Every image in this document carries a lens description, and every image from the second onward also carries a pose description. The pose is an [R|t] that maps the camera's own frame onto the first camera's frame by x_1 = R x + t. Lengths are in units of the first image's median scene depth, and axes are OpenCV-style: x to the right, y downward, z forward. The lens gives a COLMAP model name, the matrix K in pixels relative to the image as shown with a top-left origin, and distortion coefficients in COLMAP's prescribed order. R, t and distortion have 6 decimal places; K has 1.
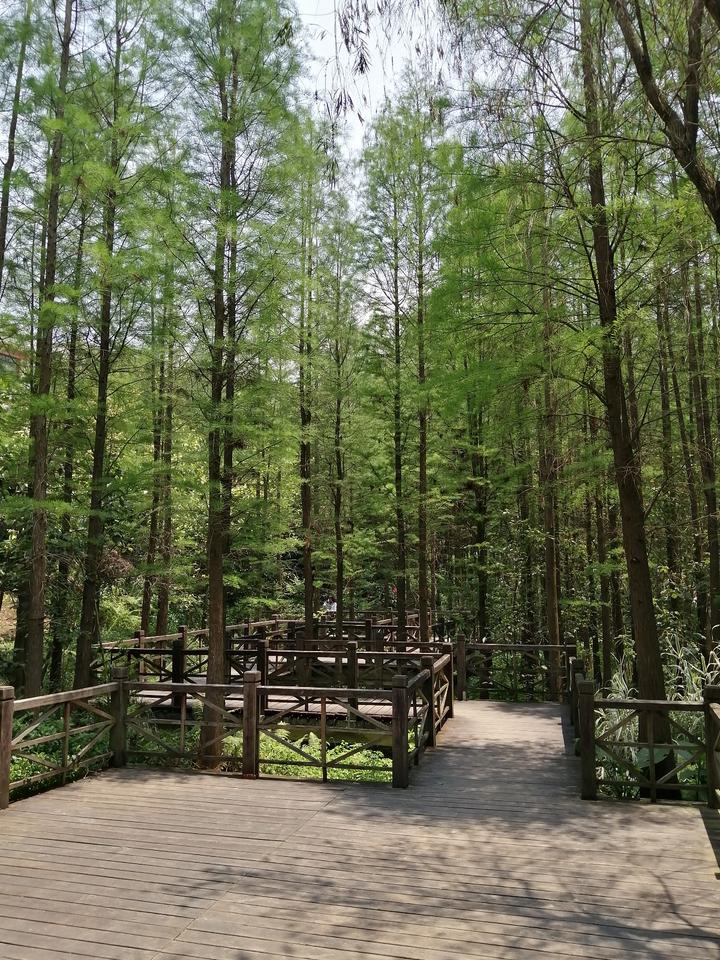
lens RADIAL K [[756.4, 0, 371.6], [0, 756.4, 475.7], [0, 0, 1]] dist [-0.008911, -0.002915]
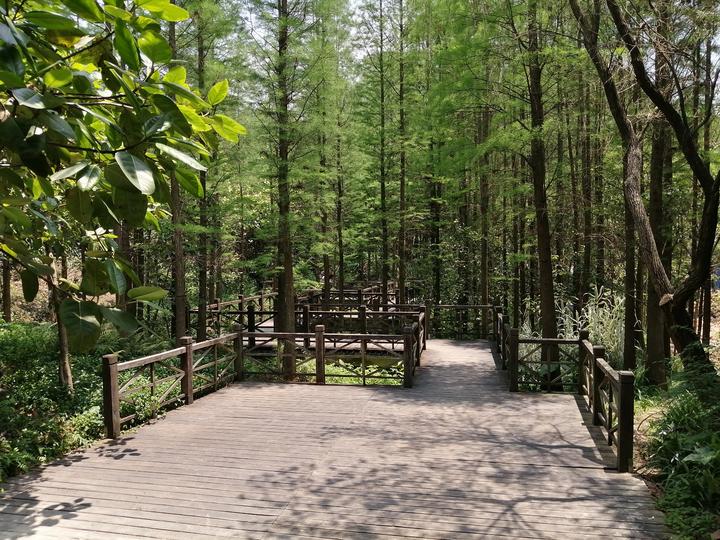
lens RADIAL K [[566.3, 0, 366.0], [0, 566.3, 272.8], [0, 0, 1]] dist [0.055075, -0.115508]
pose [[0.998143, -0.007662, 0.060431, -0.144215], [-0.002863, 0.985061, 0.172180, -0.087603], [-0.060848, -0.172033, 0.983210, -0.272756]]
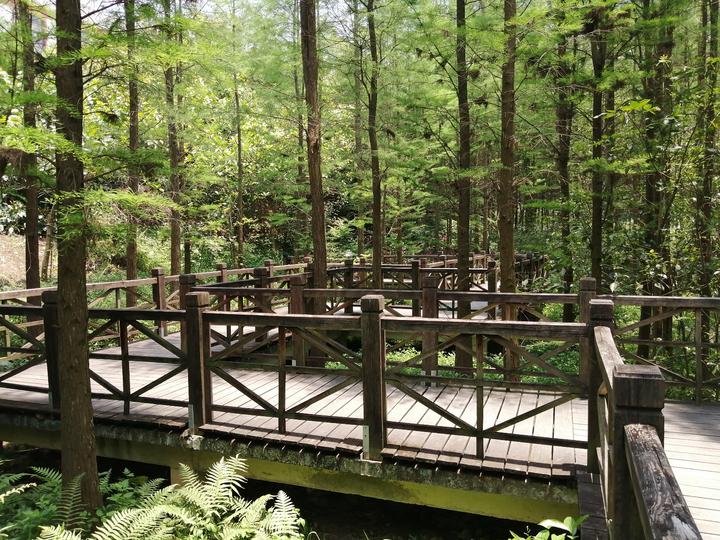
lens RADIAL K [[566.3, 0, 366.0], [0, 566.3, 272.8], [0, 0, 1]] dist [0.055075, -0.115508]
pose [[0.994686, -0.006094, -0.102770, 0.012207], [0.026117, 0.980529, 0.194630, 0.200459], [0.099583, -0.196280, 0.975478, 0.972363]]
